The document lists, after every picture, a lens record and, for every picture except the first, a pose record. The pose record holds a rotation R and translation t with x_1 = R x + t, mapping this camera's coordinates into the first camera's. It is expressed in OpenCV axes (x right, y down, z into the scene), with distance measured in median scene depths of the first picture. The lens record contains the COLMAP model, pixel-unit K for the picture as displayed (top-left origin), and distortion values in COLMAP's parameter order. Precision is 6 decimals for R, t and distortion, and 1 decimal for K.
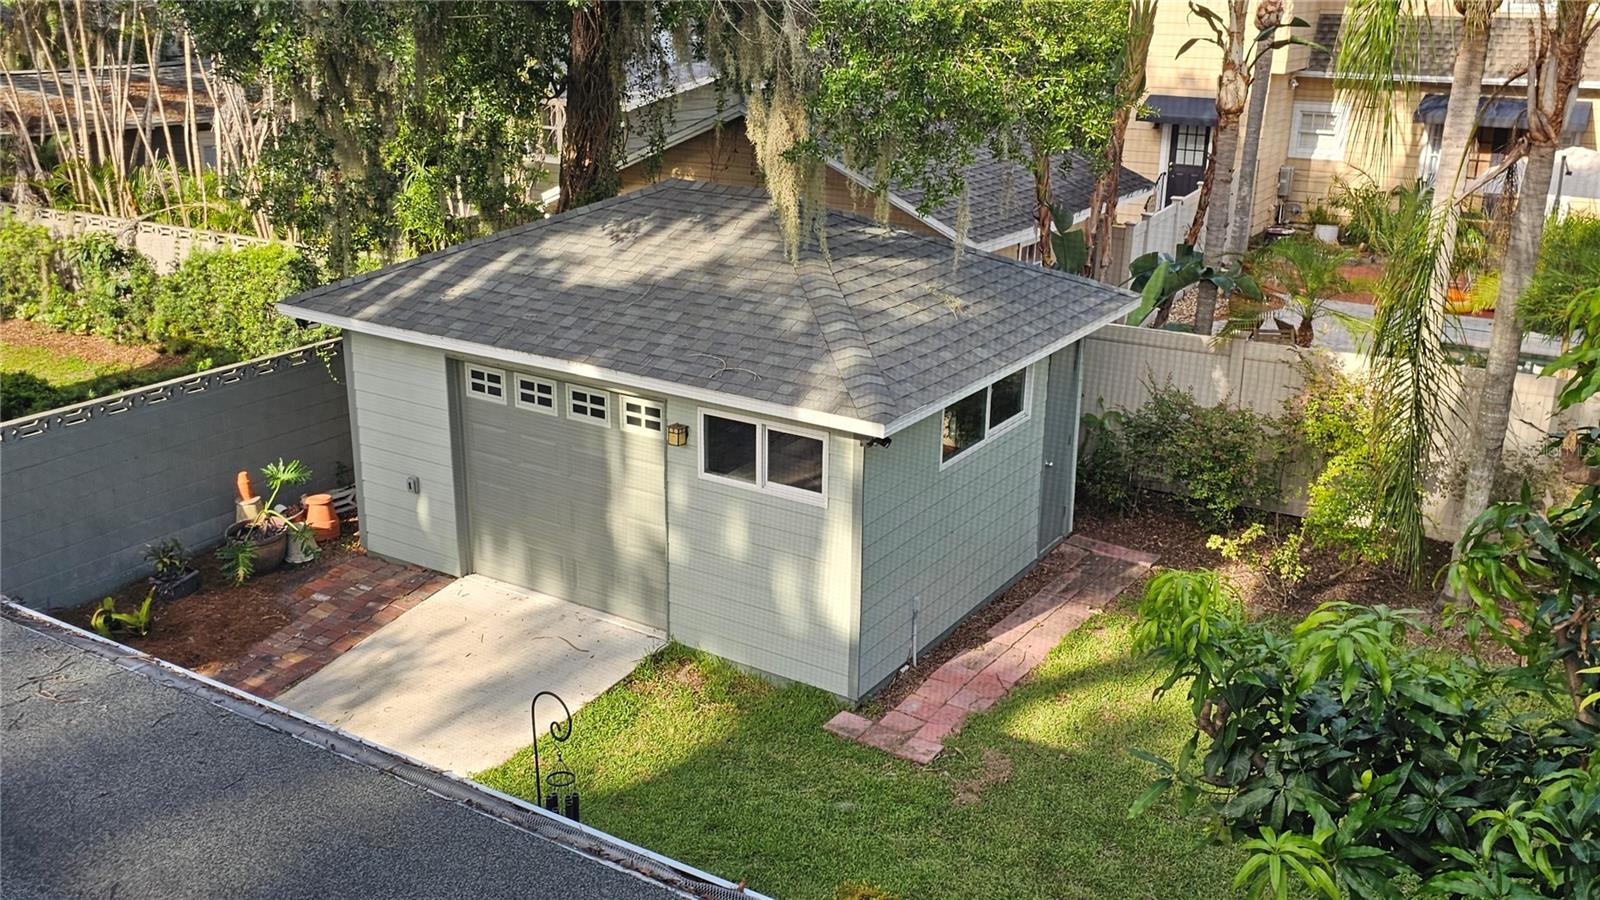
lens RADIAL K [[1419.3, 0, 798.6], [0, 1419.3, 448.4], [0, 0, 1]] dist [0.022686, 0.004515]
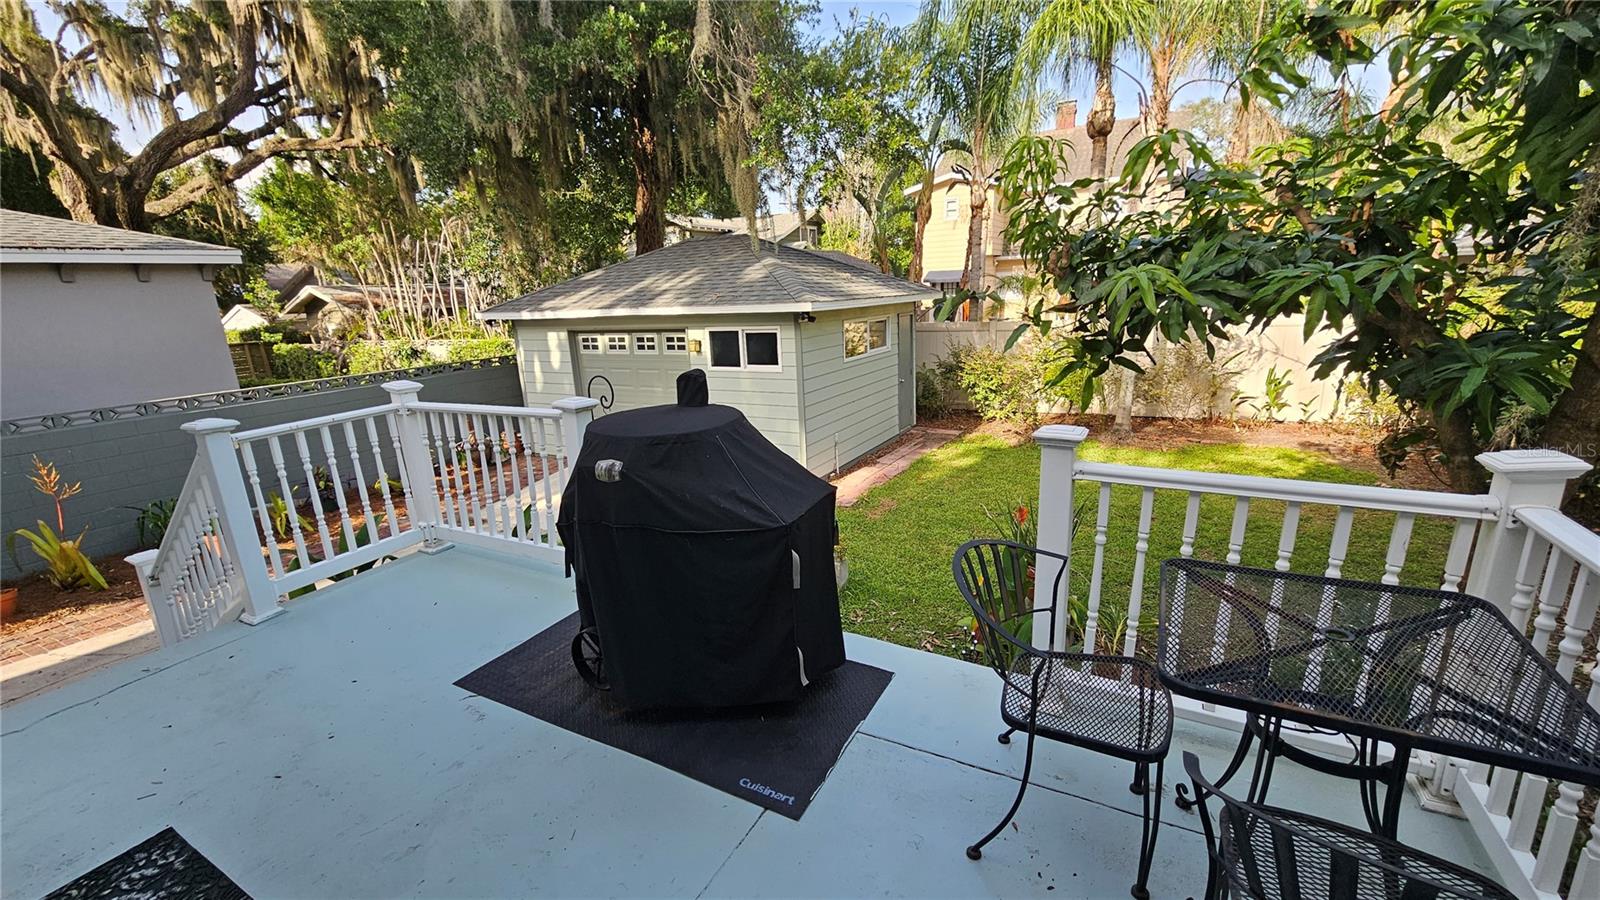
lens RADIAL K [[654.3, 0, 802.6], [0, 654.3, 457.9], [0, 0, 1]] dist [-0.003632, -0.000631]
pose [[0.996711, -0.067473, 0.044887, 0.002060], [0.069778, 0.996210, -0.051937, 0.160562], [-0.041212, 0.054899, 0.997641, 0.165244]]
